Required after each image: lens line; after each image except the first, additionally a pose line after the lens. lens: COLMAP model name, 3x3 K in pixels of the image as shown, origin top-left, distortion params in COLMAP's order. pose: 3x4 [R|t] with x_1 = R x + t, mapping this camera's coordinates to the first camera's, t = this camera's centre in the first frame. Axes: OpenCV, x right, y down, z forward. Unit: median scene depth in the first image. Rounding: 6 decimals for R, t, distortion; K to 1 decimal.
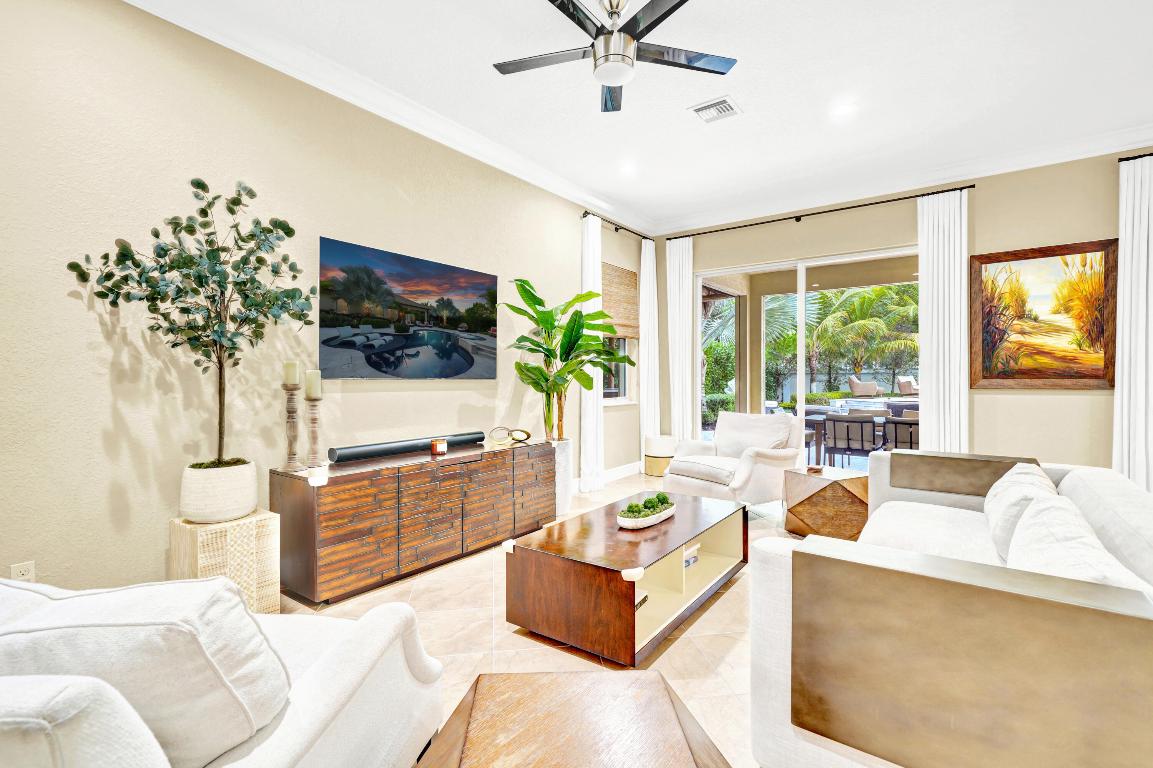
lens RADIAL K [[530.3, 0, 575.6], [0, 530.3, 377.1], [0, 0, 1]] dist [0.009482, 0.000790]
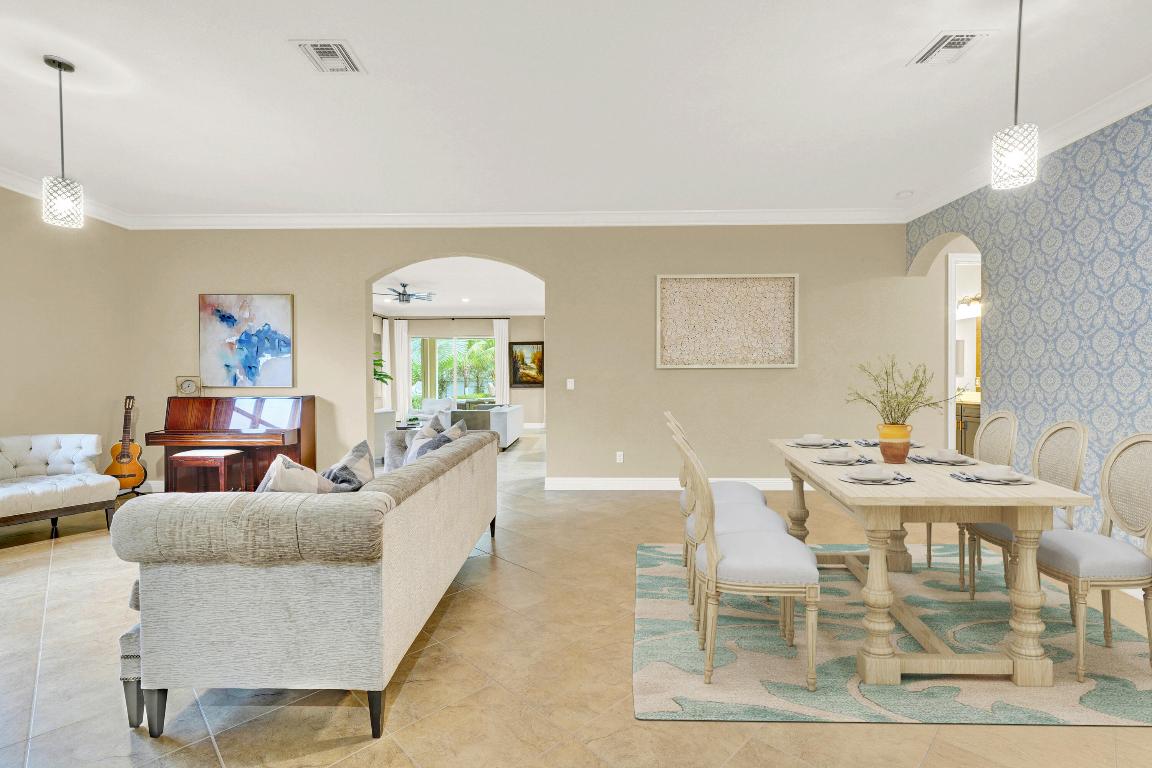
lens RADIAL K [[521.2, 0, 575.3], [0, 521.2, 385.8], [0, 0, 1]] dist [0.016373, -0.002817]
pose [[0.811691, -0.008173, 0.584030, -0.765924], [0.006461, 0.999967, 0.005015, -0.000602], [-0.584051, -0.000297, 0.811717, -1.846060]]
